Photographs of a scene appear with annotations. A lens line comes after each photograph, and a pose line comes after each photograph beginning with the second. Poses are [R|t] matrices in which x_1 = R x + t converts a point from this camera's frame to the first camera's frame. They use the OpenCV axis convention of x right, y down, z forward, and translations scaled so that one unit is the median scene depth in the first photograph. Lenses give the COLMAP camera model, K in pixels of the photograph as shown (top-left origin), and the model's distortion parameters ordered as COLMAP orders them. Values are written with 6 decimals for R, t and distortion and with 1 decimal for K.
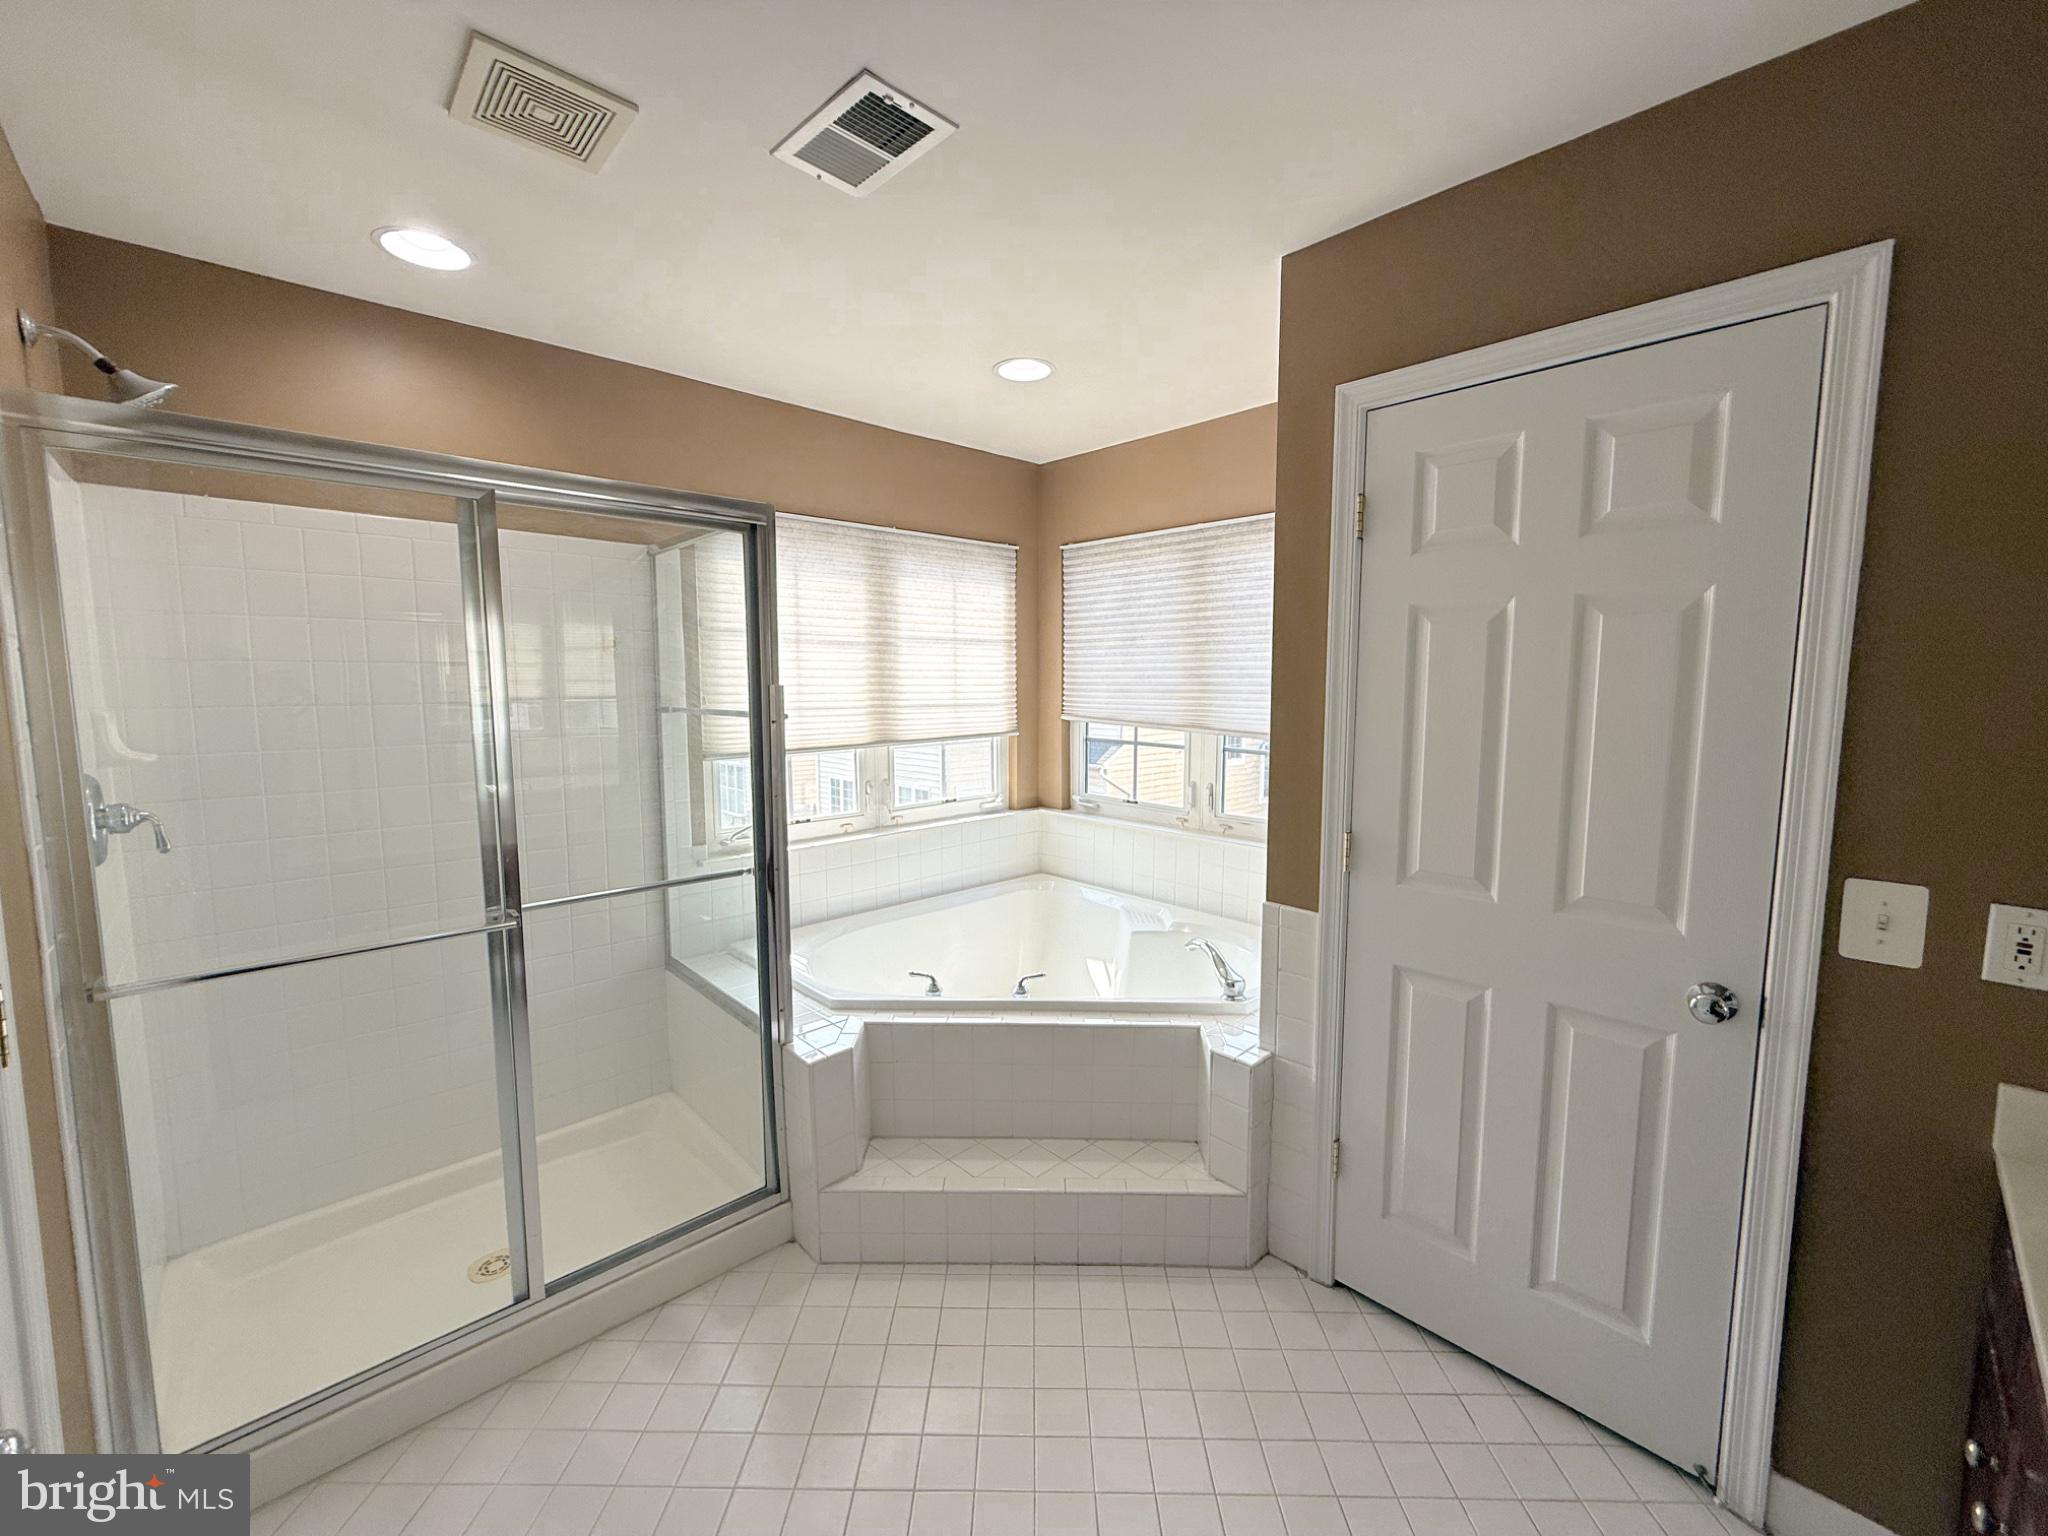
lens RADIAL K [[817.3, 0, 1025.2], [0, 817.3, 763.7], [0, 0, 1]] dist [0.002267, 0.000382]
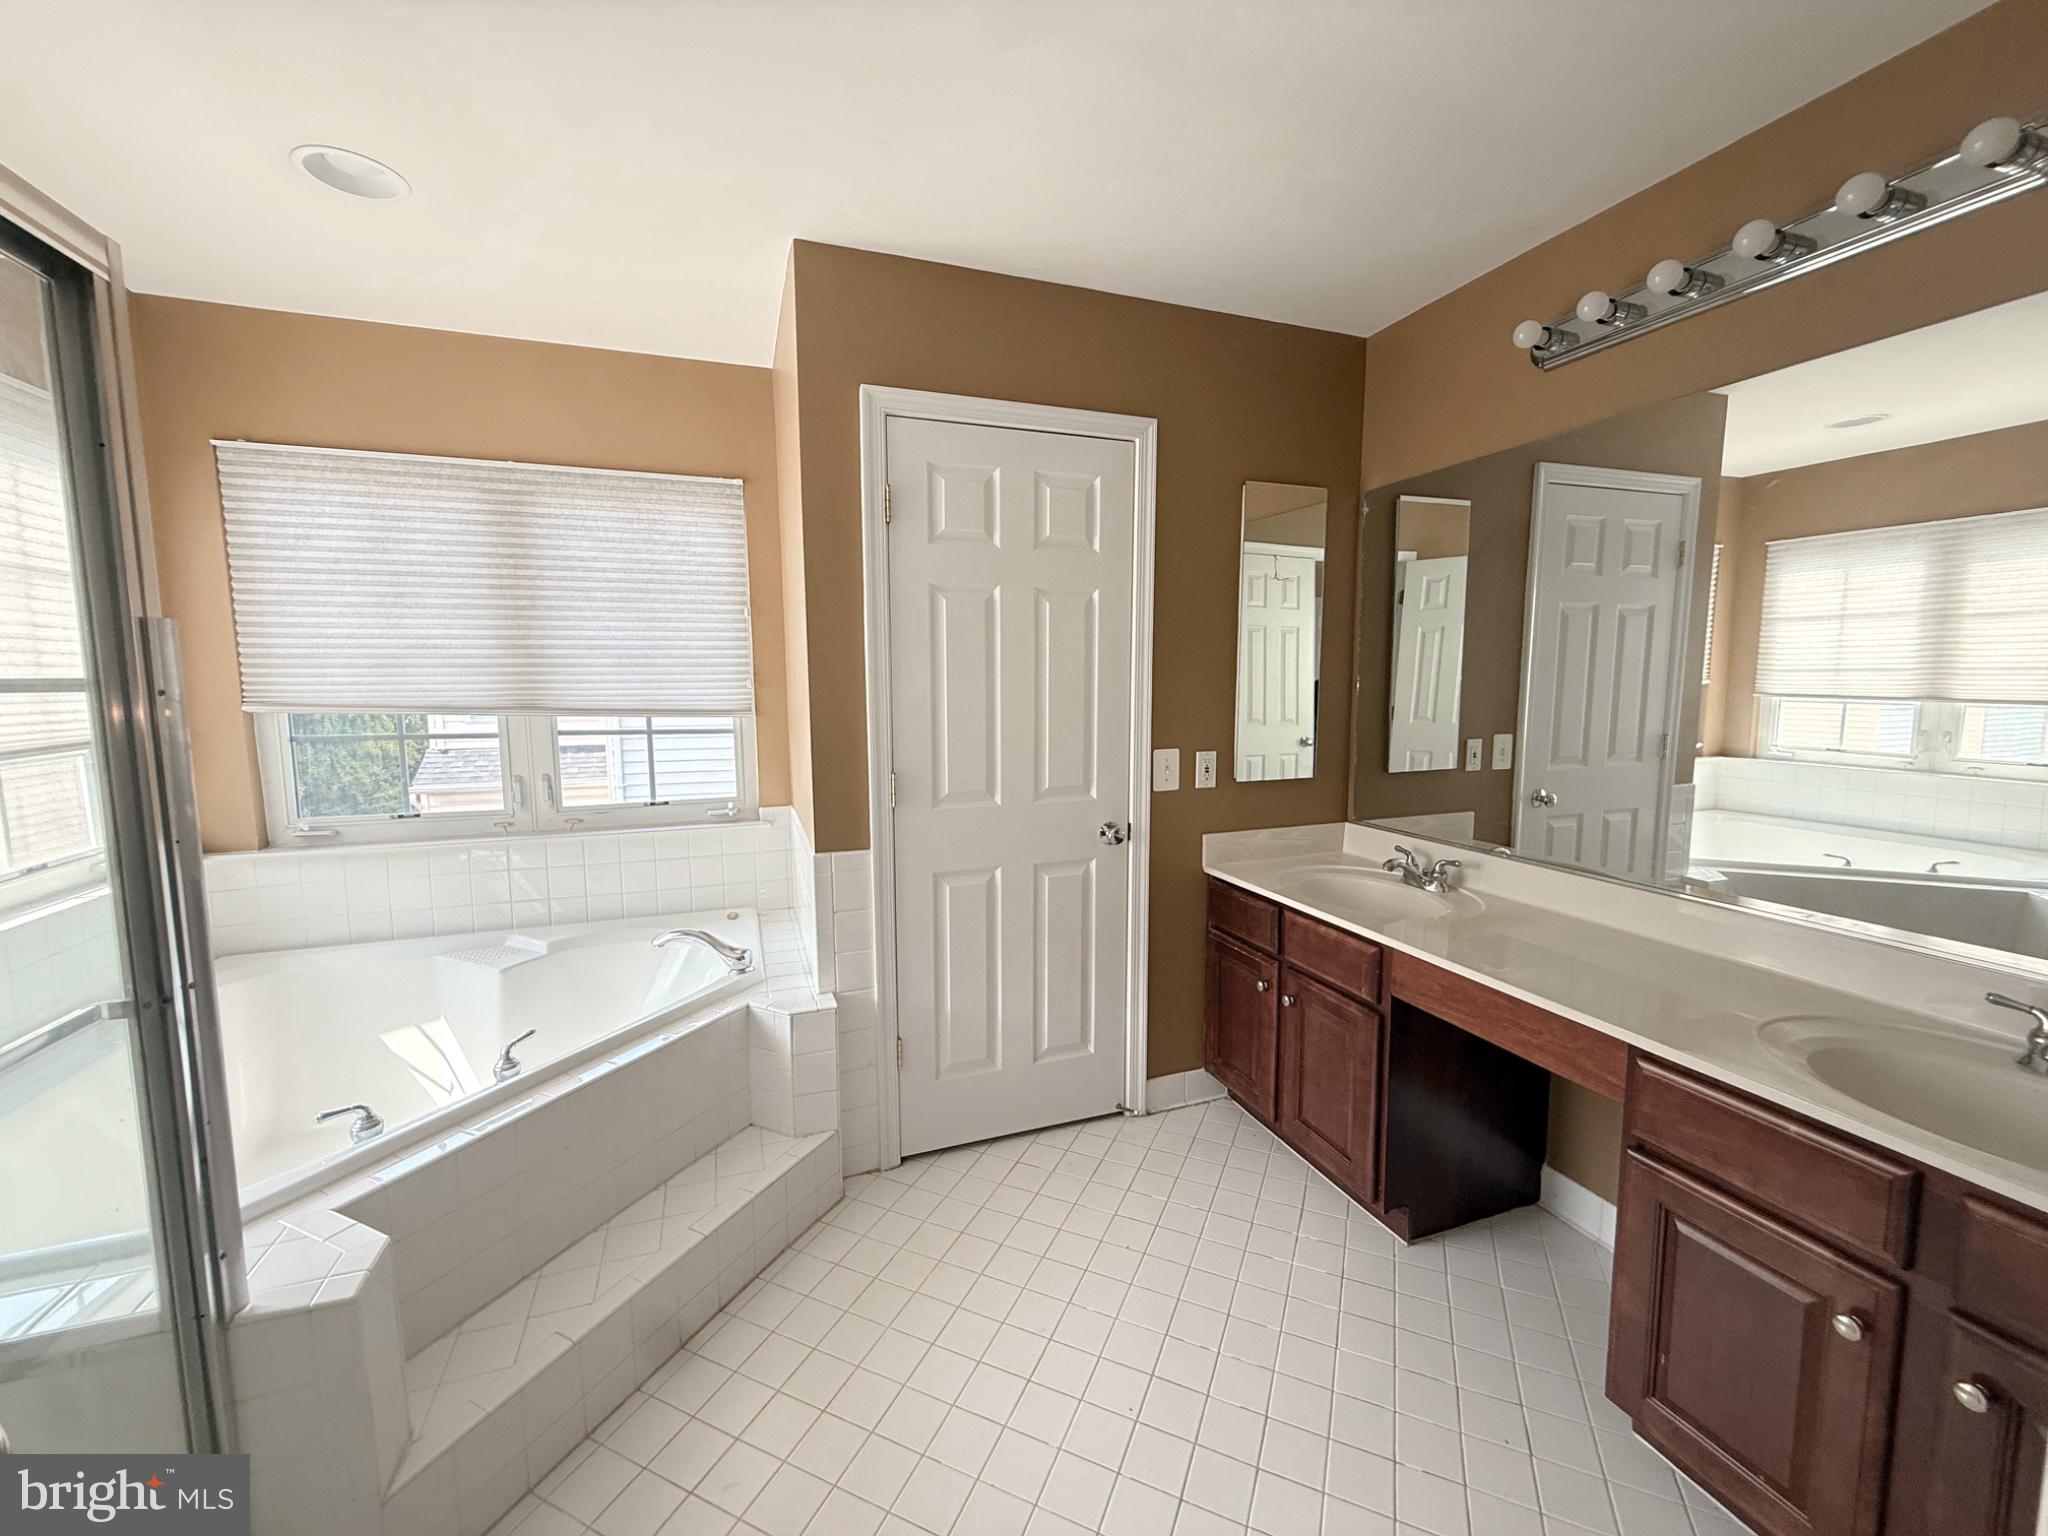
lens RADIAL K [[817.3, 0, 1024.5], [0, 817.3, 761.8], [0, 0, 1]] dist [0.002267, 0.000382]
pose [[0.405755, -0.101327, 0.908348, -0.474083], [0.099310, 0.992839, 0.066391, 0.006030], [-0.908570, 0.063270, 0.412913, 0.272253]]
